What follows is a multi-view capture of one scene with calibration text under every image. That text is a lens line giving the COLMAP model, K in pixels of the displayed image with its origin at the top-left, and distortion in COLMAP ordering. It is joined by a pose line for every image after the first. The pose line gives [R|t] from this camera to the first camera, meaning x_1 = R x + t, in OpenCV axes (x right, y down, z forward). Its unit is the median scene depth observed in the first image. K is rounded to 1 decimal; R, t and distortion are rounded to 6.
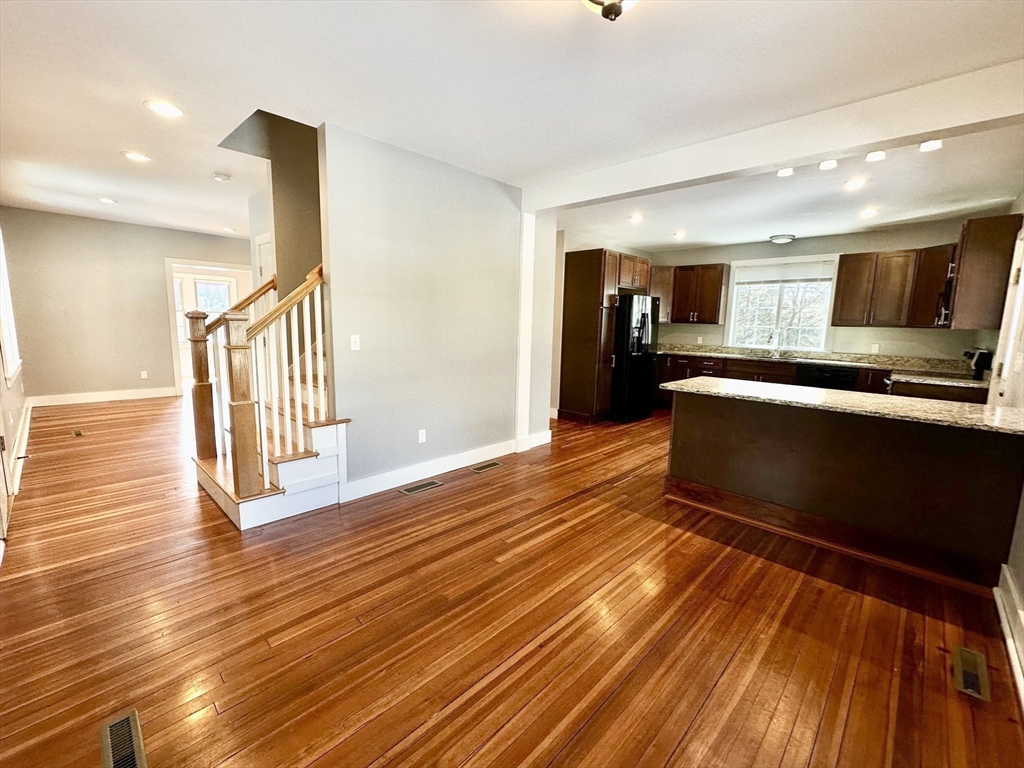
lens RADIAL K [[434.9, 0, 513.6], [0, 434.9, 382.7], [0, 0, 1]] dist [0.000656, -0.000361]
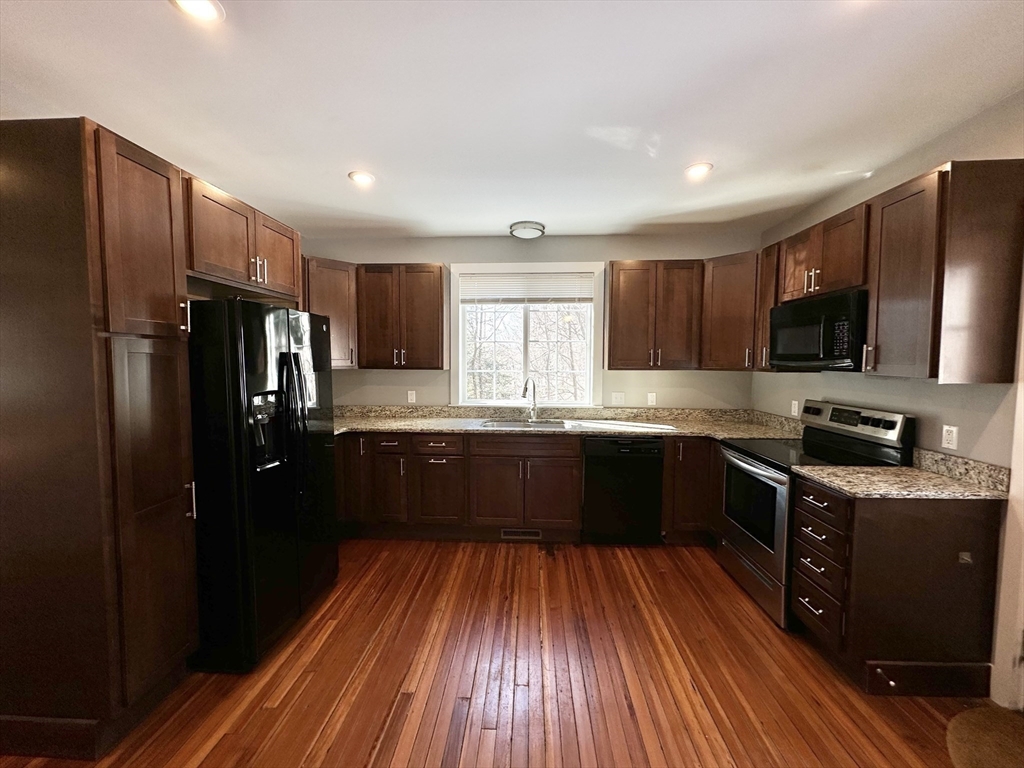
lens RADIAL K [[407.0, 0, 512.3], [0, 407.0, 382.1], [0, 0, 1]] dist [-0.002040, 0.000624]
pose [[0.758348, -0.058741, 0.649197, 0.221170], [0.106407, 0.993728, -0.034381, -0.103201], [-0.643106, 0.095152, 0.759843, 0.616463]]
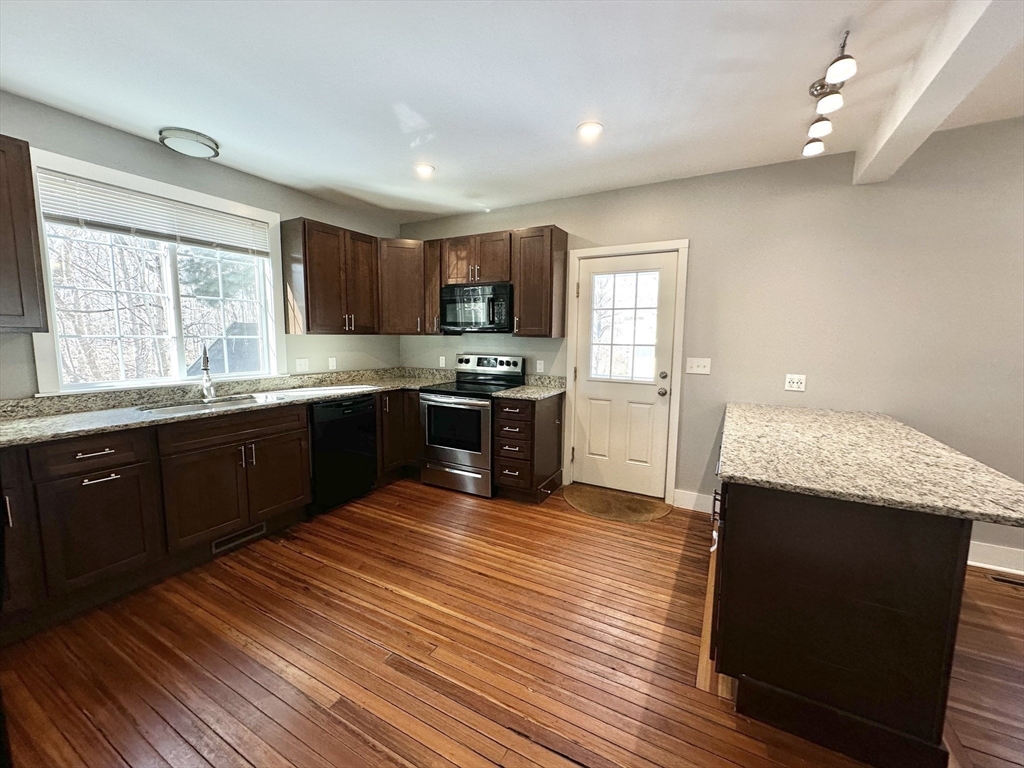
lens RADIAL K [[407.0, 0, 512.3], [0, 407.0, 382.2], [0, 0, 1]] dist [-0.002040, 0.000624]
pose [[-0.257727, -0.134266, 0.956843, 0.092351], [0.119414, 0.978280, 0.169438, -0.122678], [-0.958810, 0.157929, -0.236096, 0.844821]]
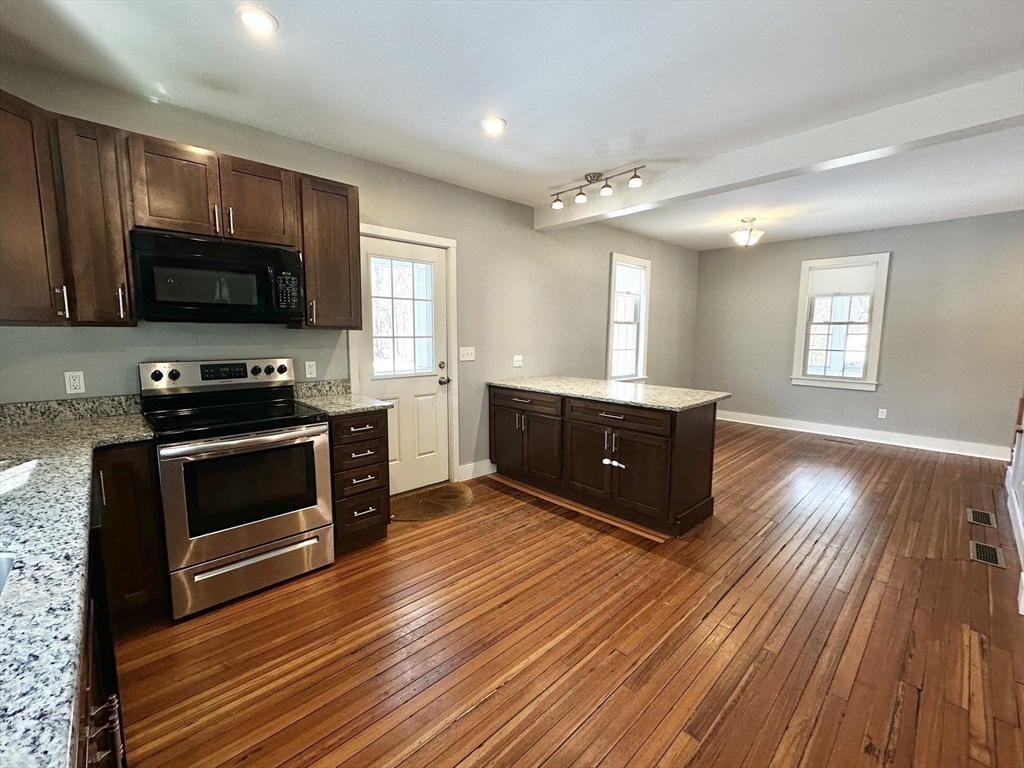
lens RADIAL K [[434.9, 0, 512.1], [0, 434.9, 382.6], [0, 0, 1]] dist [0.000656, -0.000361]
pose [[-0.998286, -0.033728, 0.047832, 0.448410], [-0.020331, 0.966200, 0.256992, -0.152377], [-0.054883, 0.255579, -0.965229, 1.126313]]
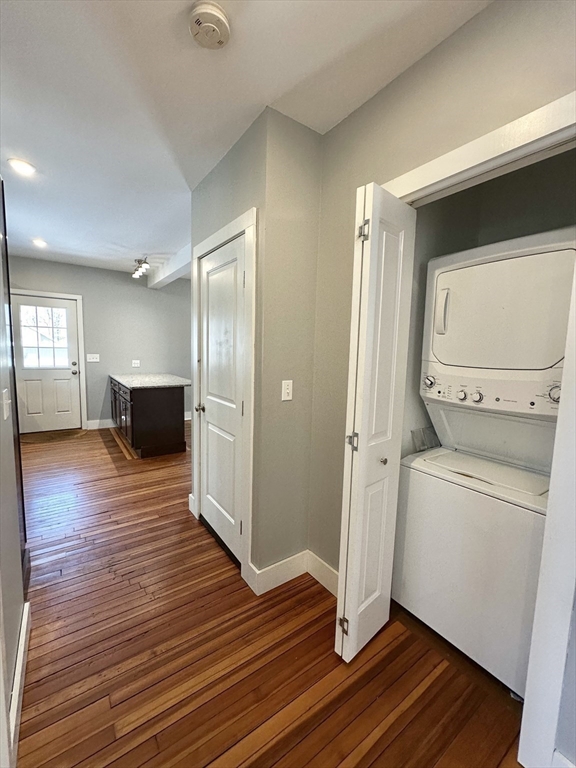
lens RADIAL K [[326.2, 0, 288.5], [0, 326.2, 384.8], [0, 0, 1]] dist [0.000656, -0.000361]
pose [[-0.979439, -0.070195, 0.189136, -0.149748], [-0.021395, 0.968370, 0.248601, -0.185449], [-0.200604, 0.239442, -0.949961, 1.236242]]
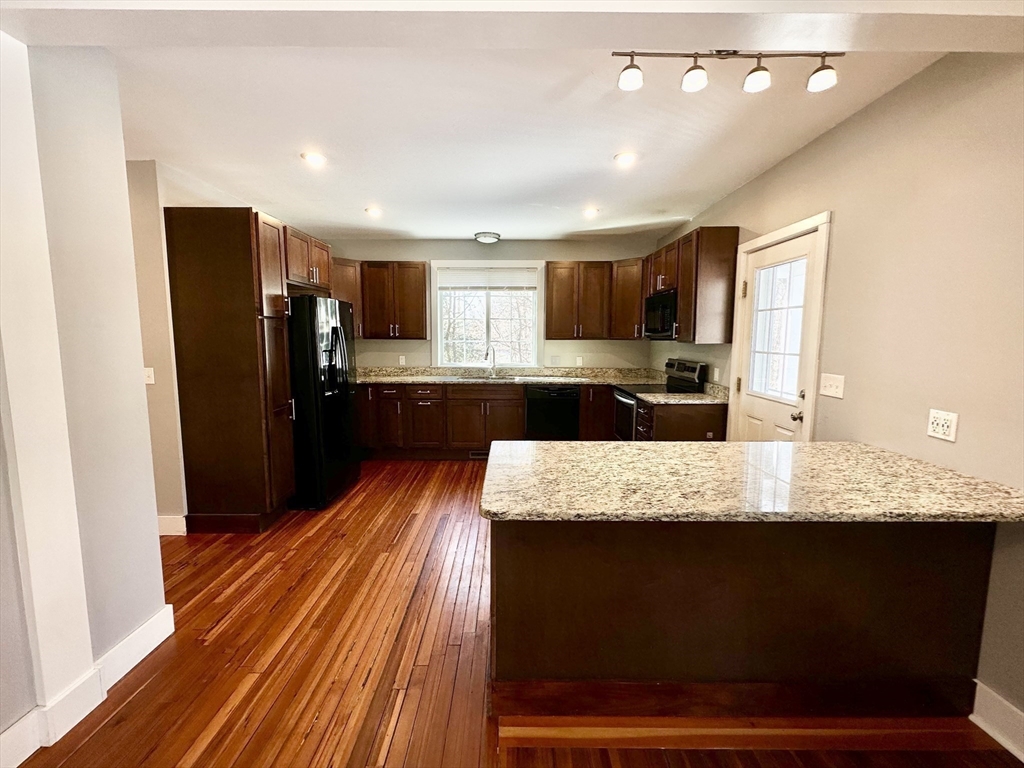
lens RADIAL K [[434.9, 0, 511.1], [0, 434.9, 382.3], [0, 0, 1]] dist [0.000656, -0.000361]
pose [[0.724835, -0.095821, 0.682226, 0.048608], [0.110020, 0.993671, 0.022674, -0.067960], [-0.680081, 0.058624, 0.730789, 0.380449]]
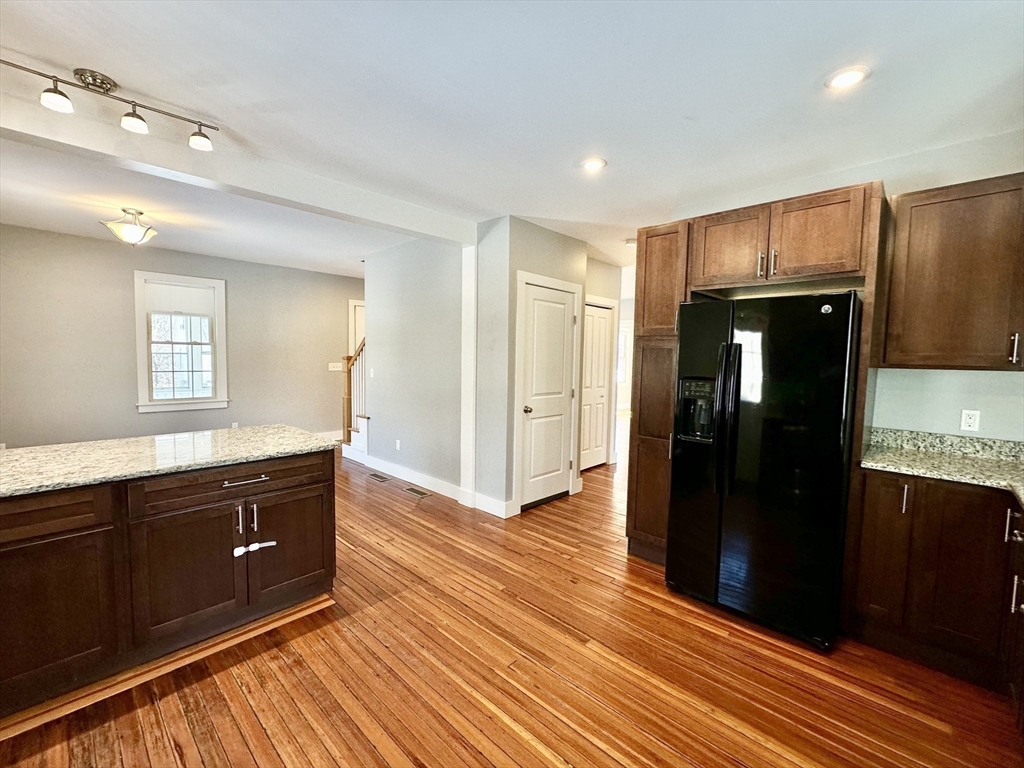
lens RADIAL K [[434.9, 0, 511.3], [0, 434.9, 383.4], [0, 0, 1]] dist [0.000656, -0.000361]
pose [[0.000303, 0.041559, -0.999136, 0.711519], [-0.158115, 0.986570, 0.040989, -0.111014], [0.987421, 0.157966, 0.006870, 0.823553]]
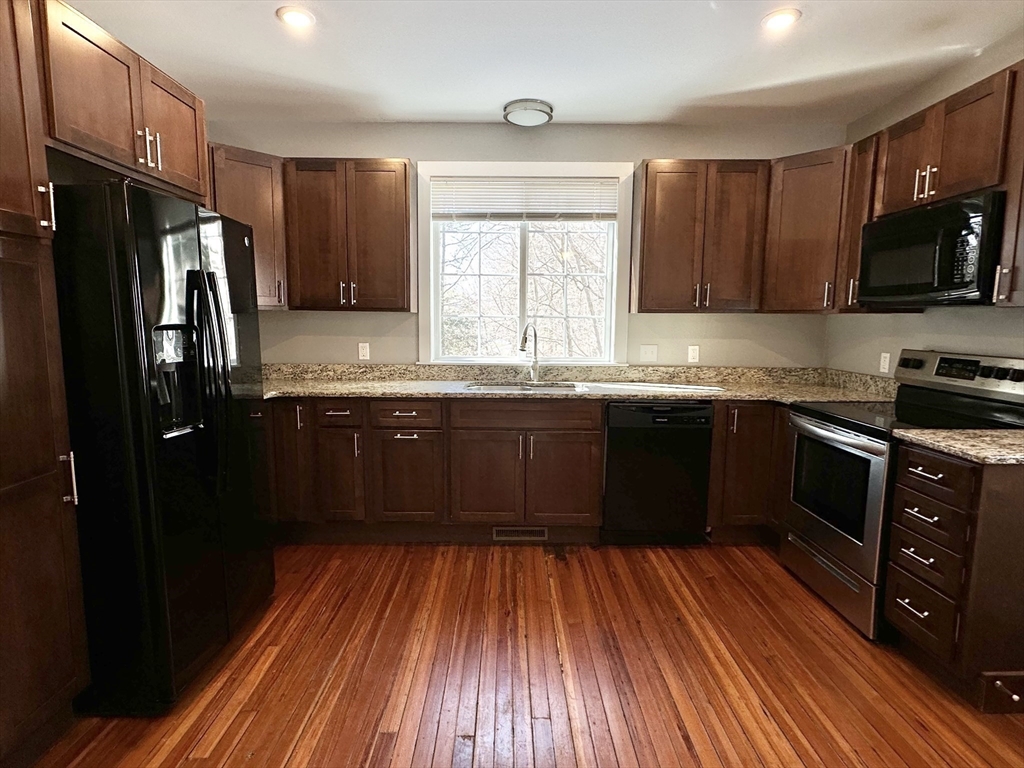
lens RADIAL K [[548.8, 0, 510.8], [0, 548.8, 386.4], [0, 0, 1]] dist [-0.001401, -0.000331]
pose [[0.723003, -0.103626, 0.683029, 0.207332], [0.106902, 0.993559, 0.037580, -0.084822], [-0.682524, 0.045847, 0.729424, 0.644803]]
